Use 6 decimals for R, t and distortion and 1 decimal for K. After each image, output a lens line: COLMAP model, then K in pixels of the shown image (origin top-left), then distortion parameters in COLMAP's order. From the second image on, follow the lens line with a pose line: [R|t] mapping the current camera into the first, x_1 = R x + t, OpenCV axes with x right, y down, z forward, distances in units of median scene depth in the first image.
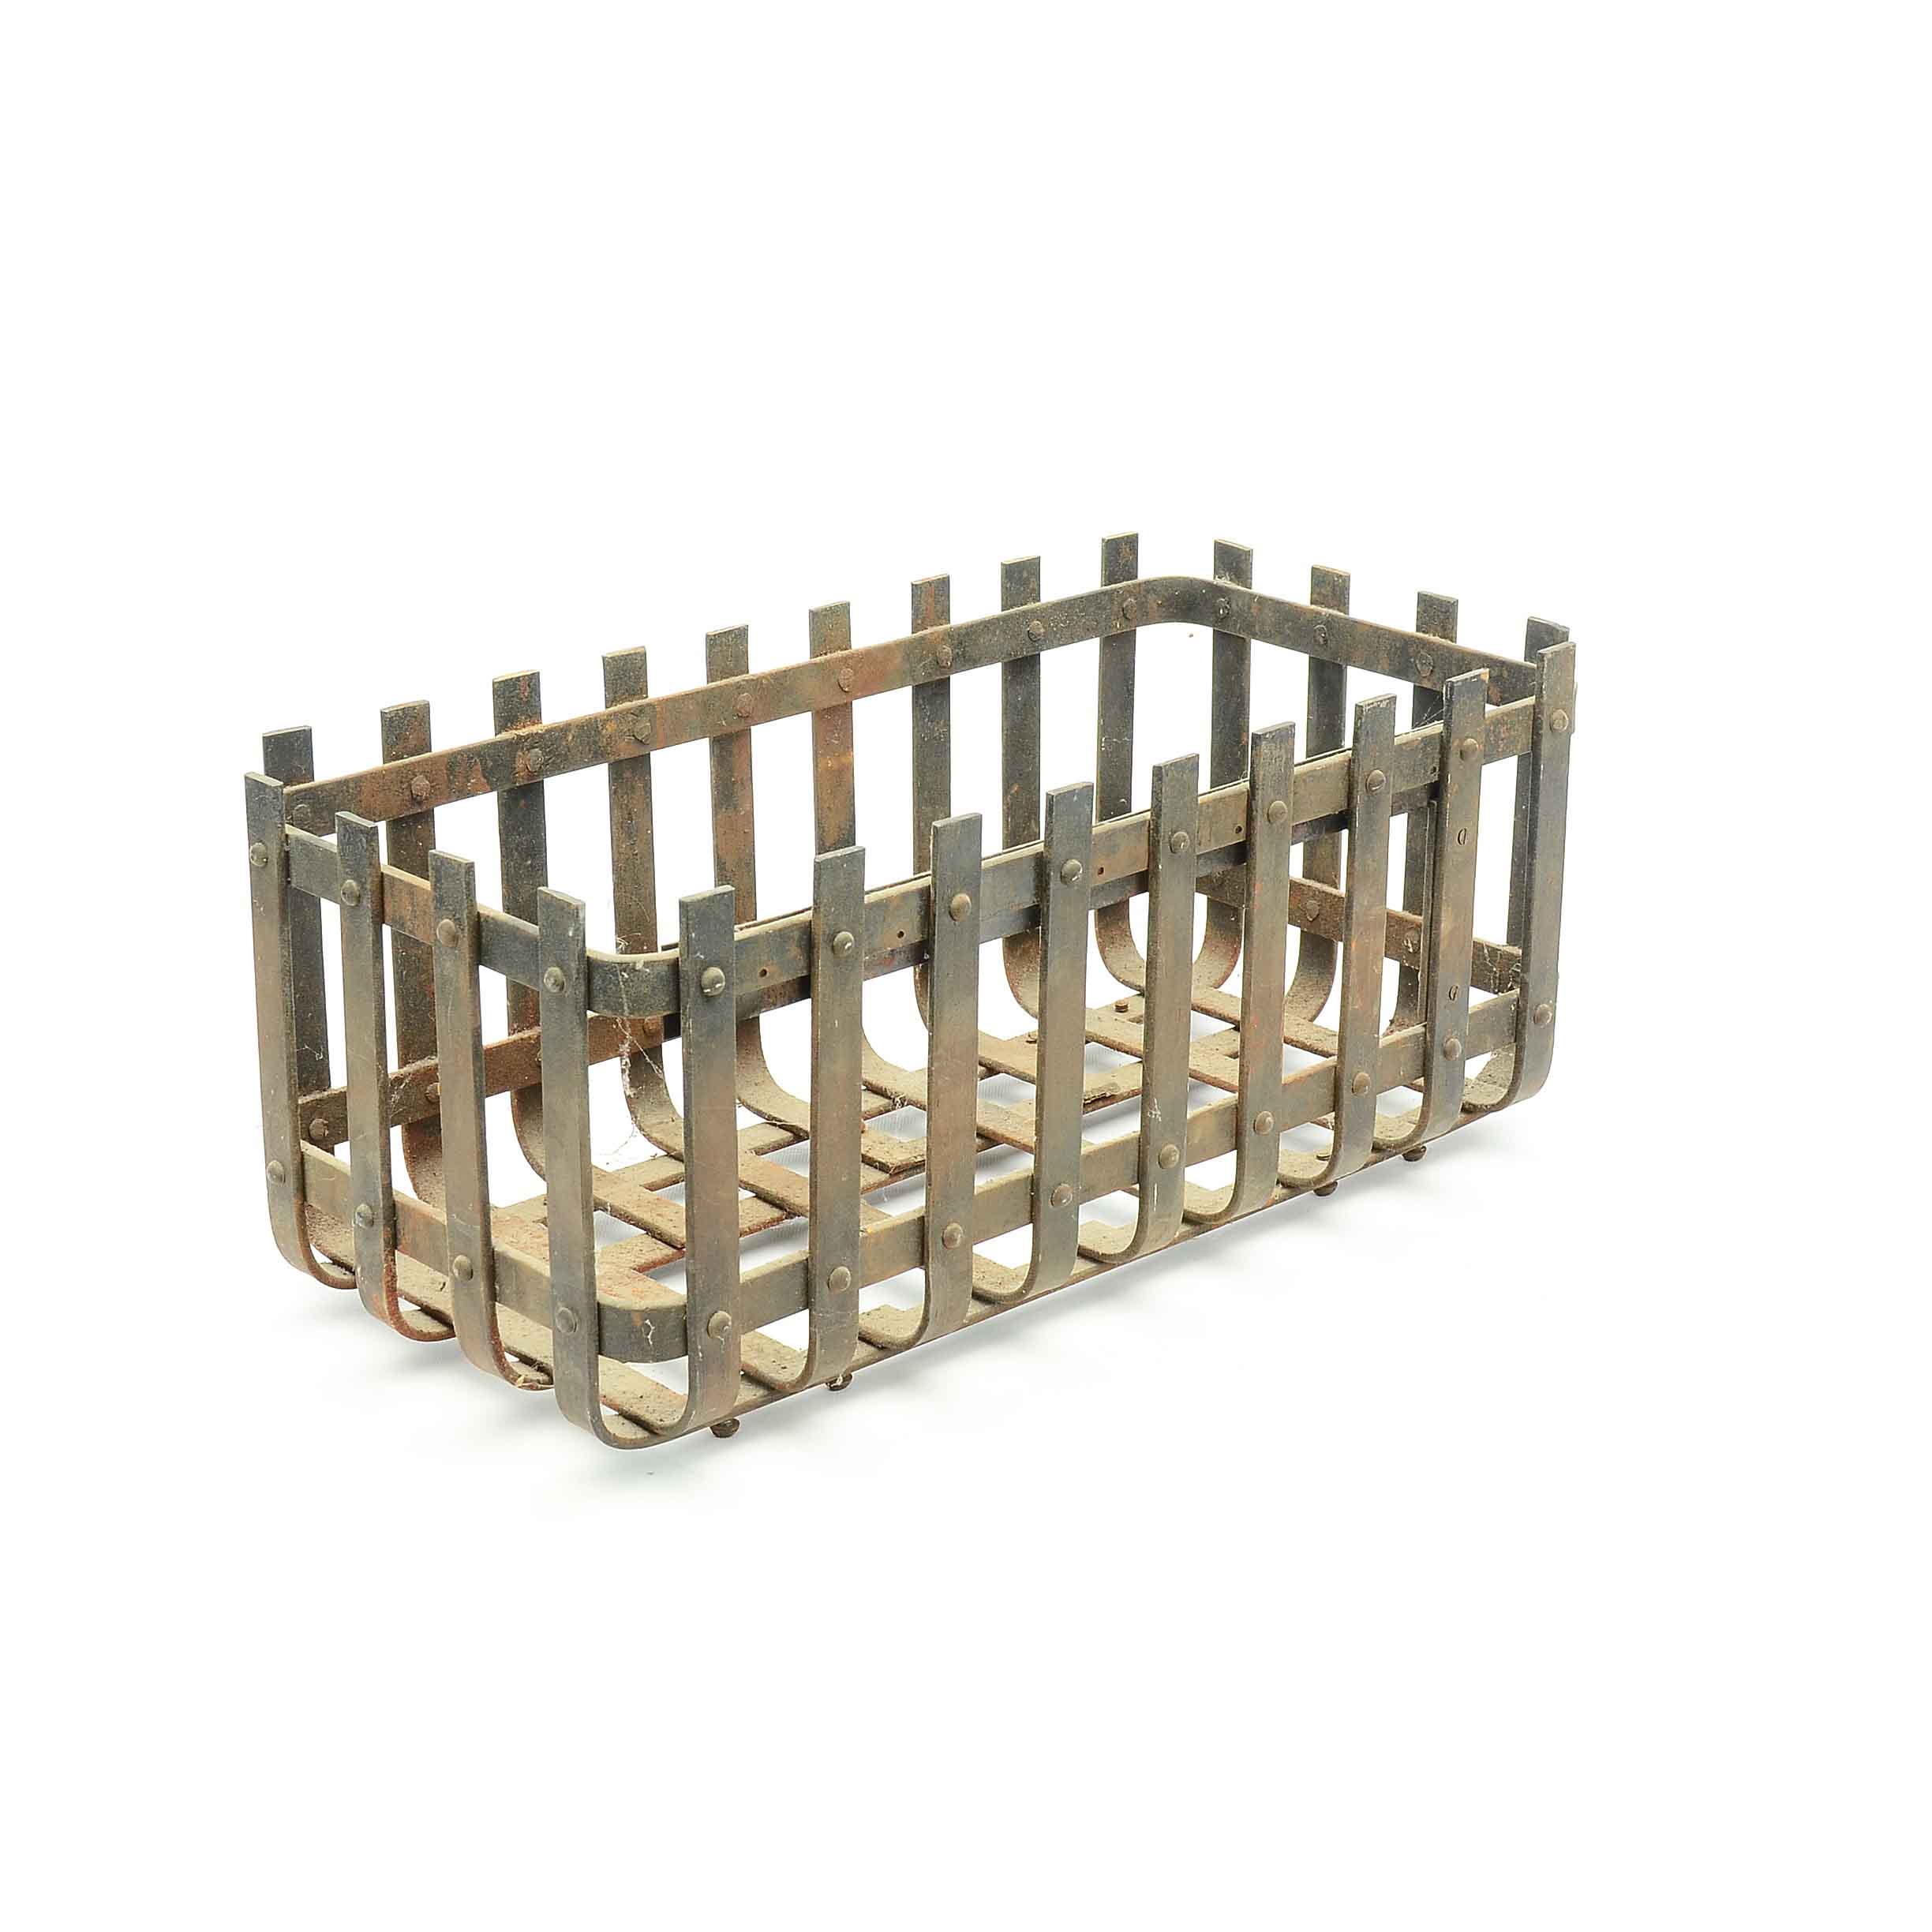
lens RADIAL K [[3917.6, 0, 962.7], [0, 3917.6, 965.6], [0, 0, 1]] dist [0.063567, 0.000000]
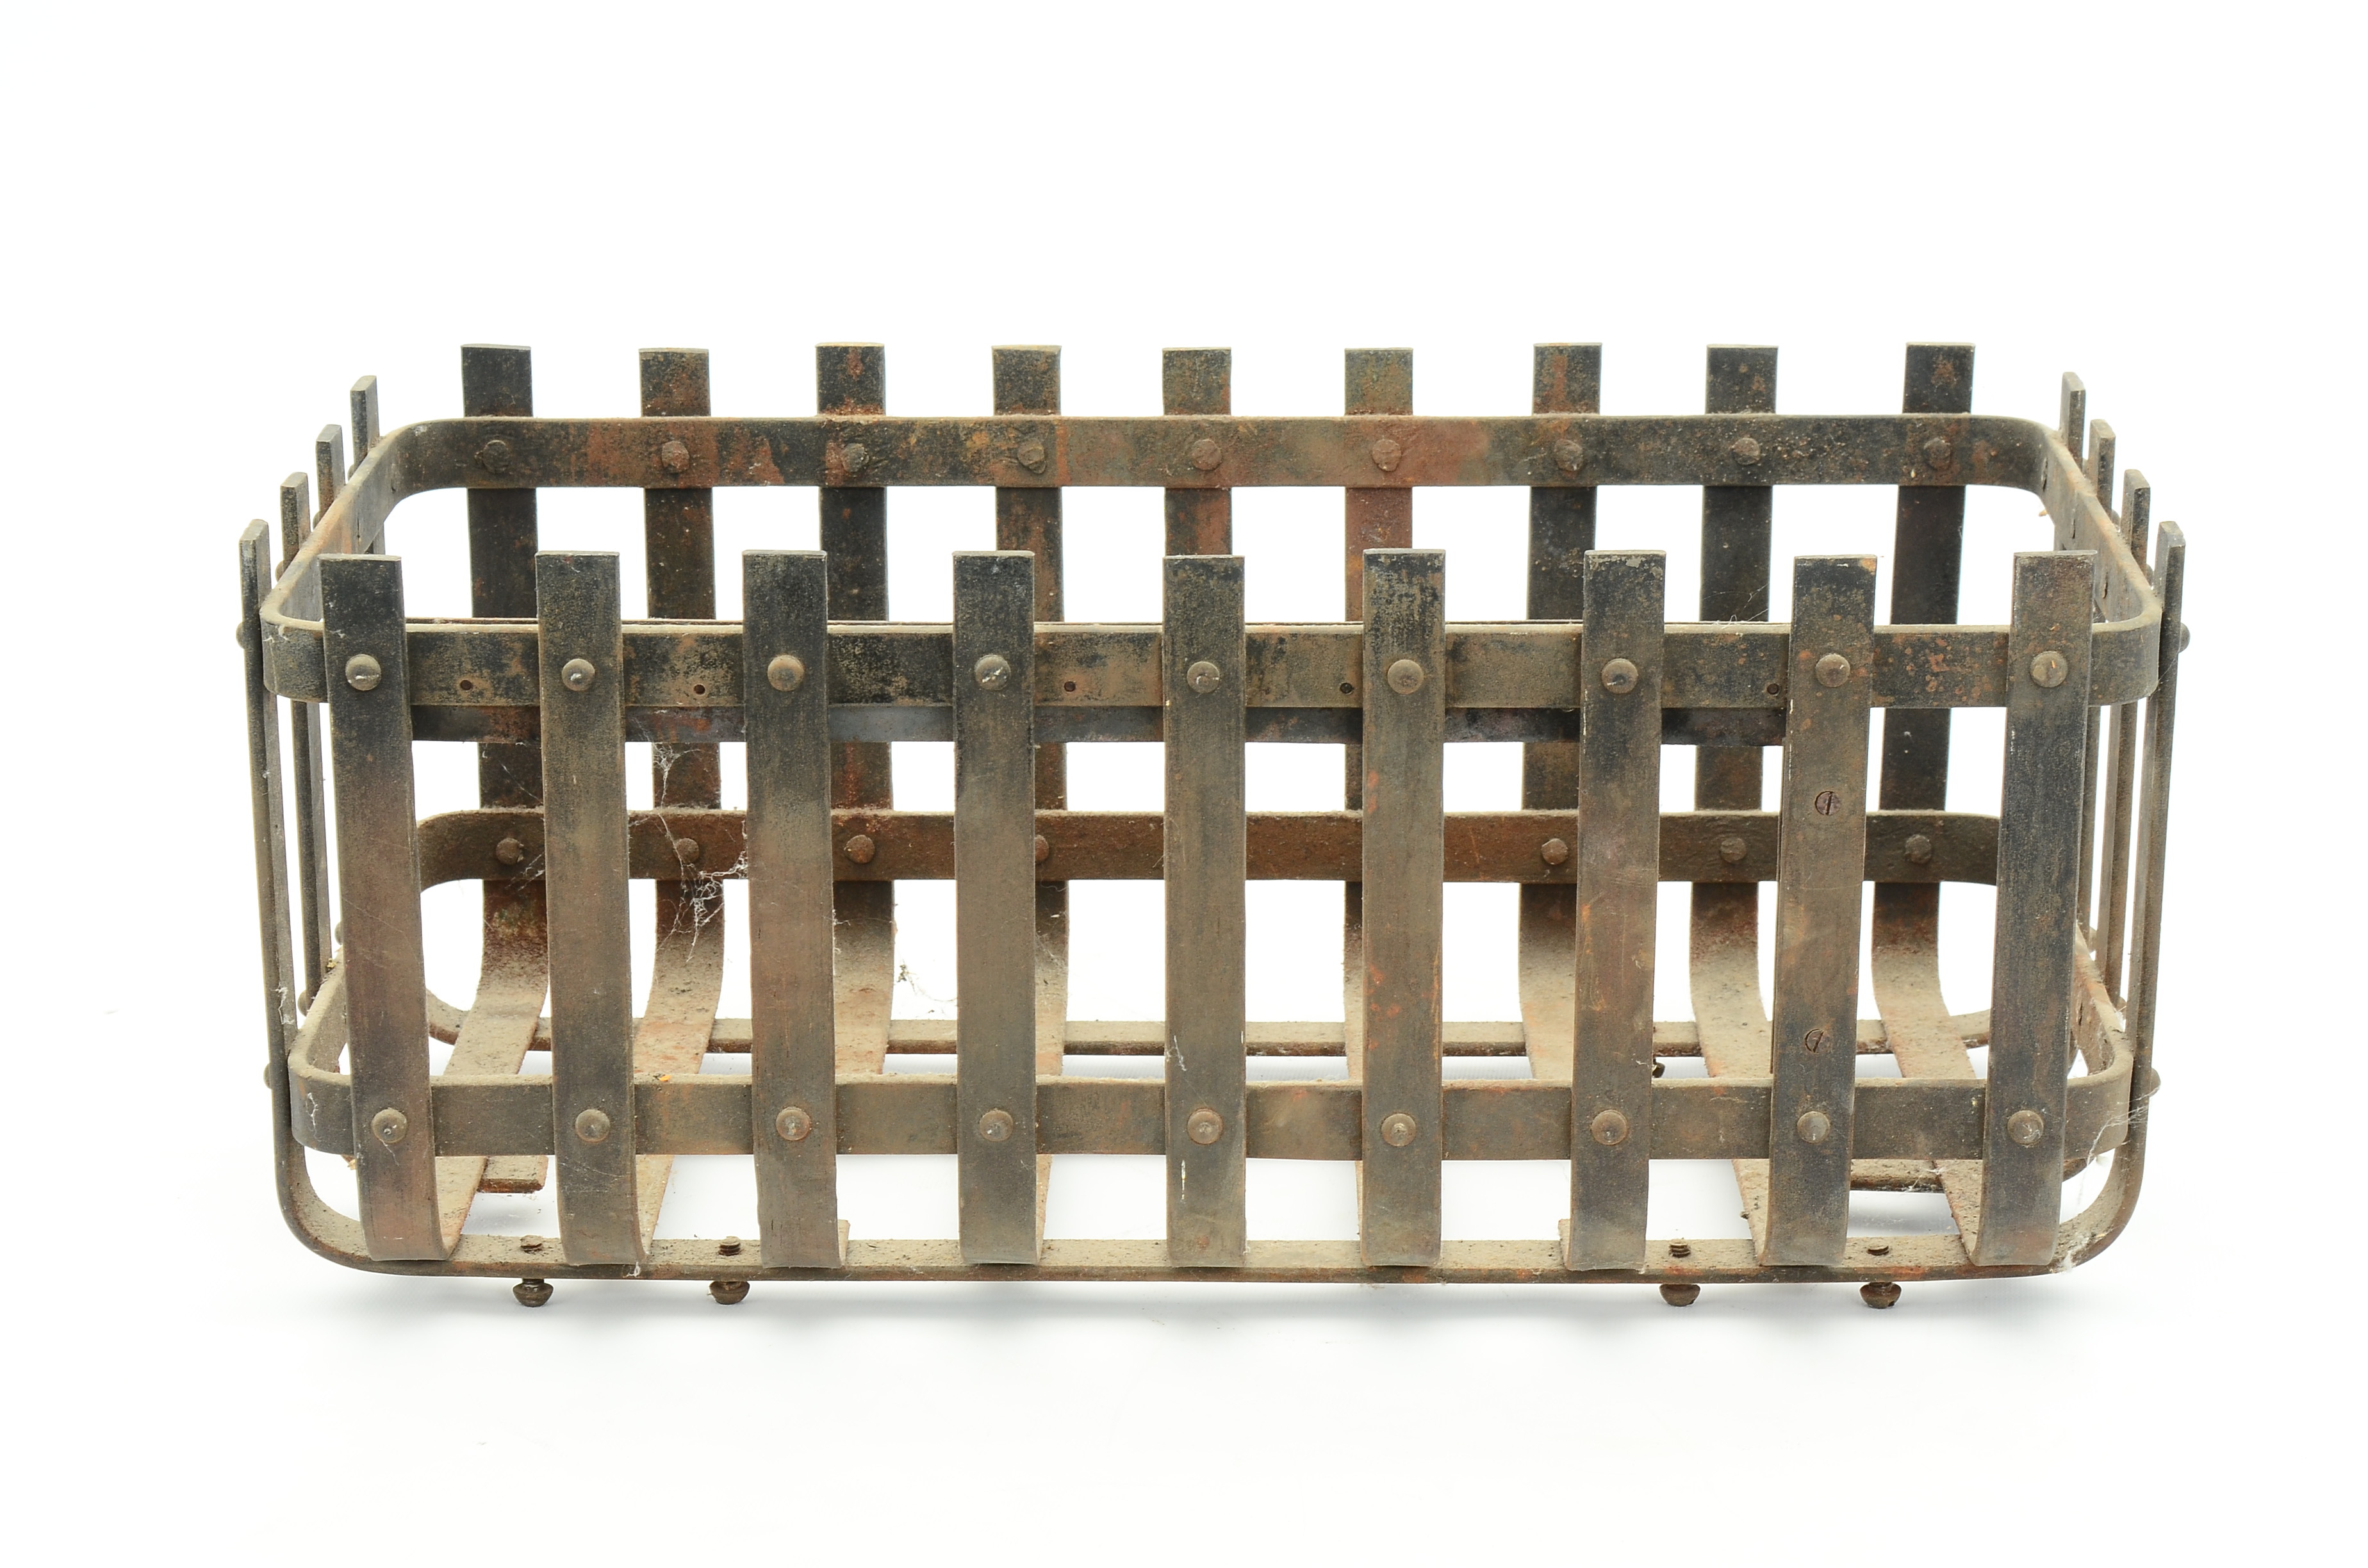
lens RADIAL K [[5247.3, 0, 1178.9], [0, 5247.3, 792.4], [0, 0, 1]] dist [0.063275, 0.000000]
pose [[0.727622, 0.203149, -0.655207, 0.631100], [-0.235494, 0.971070, 0.039563, -0.044389], [0.644289, 0.125510, 0.754413, 0.268789]]
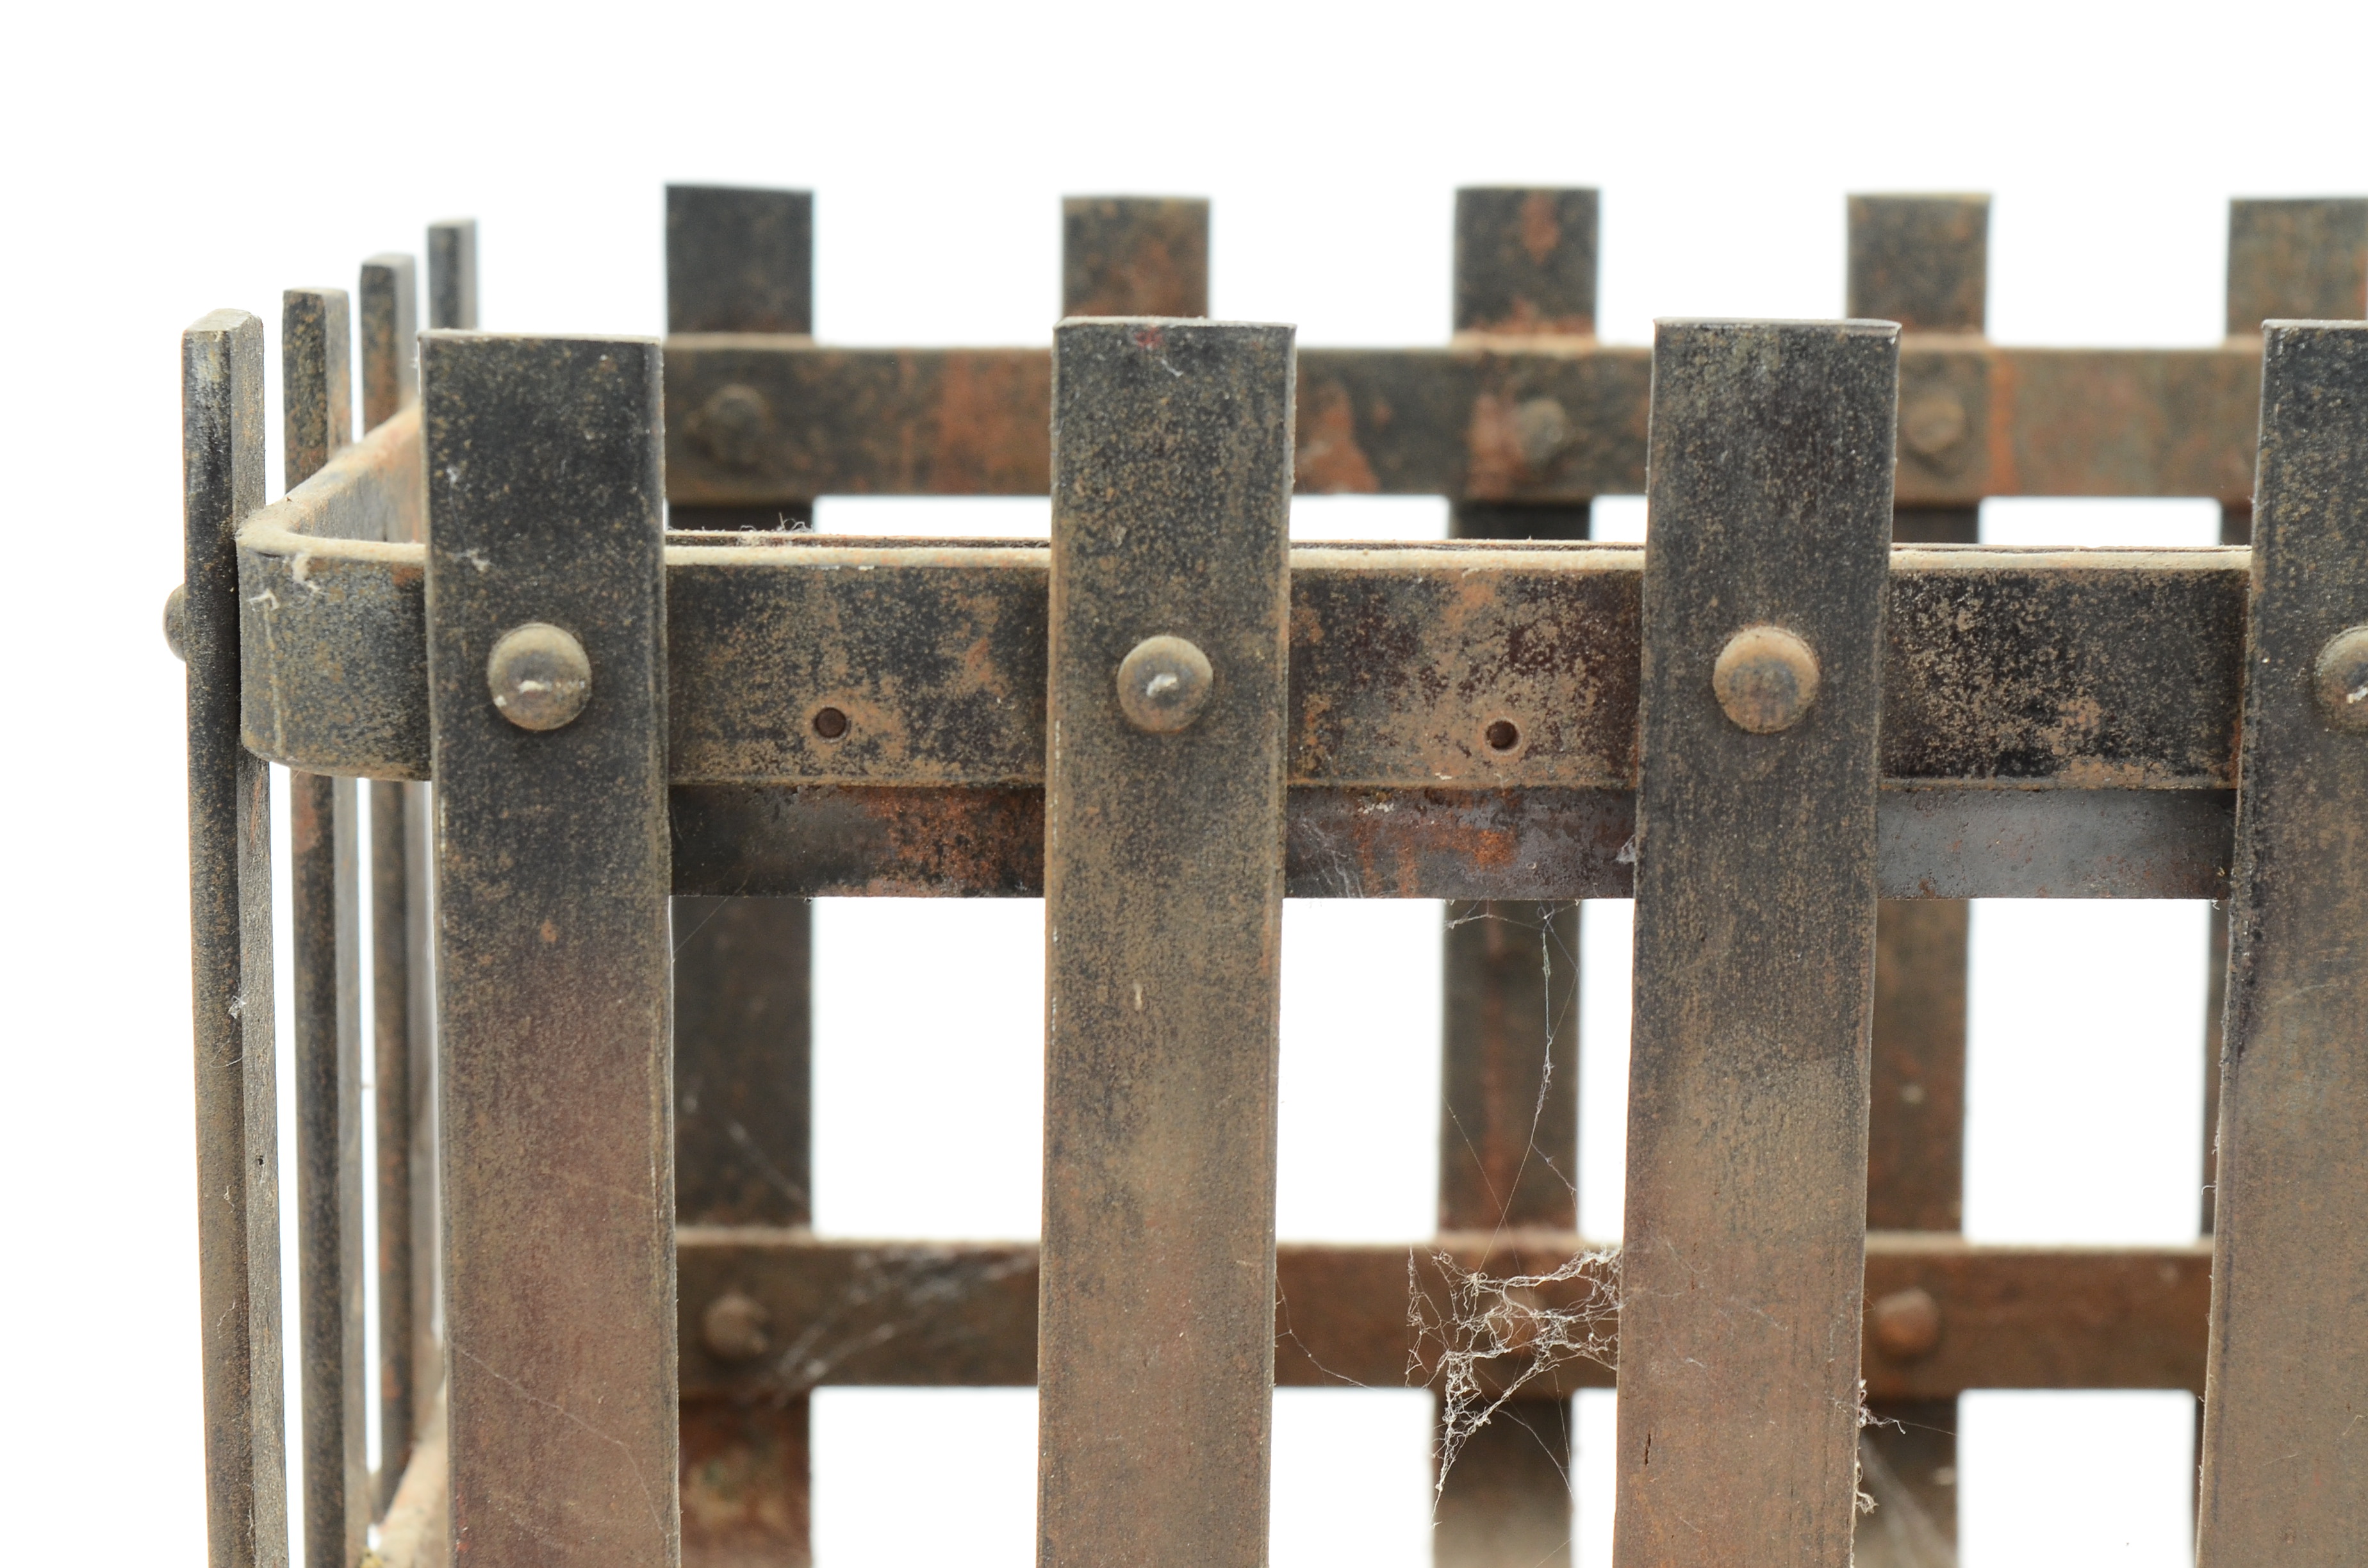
lens RADIAL K [[5247.3, 0, 1189.0], [0, 5247.3, 784.0], [0, 0, 1]] dist [0.063275, 0.000000]
pose [[0.747756, 0.116454, -0.653681, 0.174835], [-0.236917, 0.966490, -0.098832, 0.030697], [0.620267, 0.228771, 0.750289, 0.641958]]
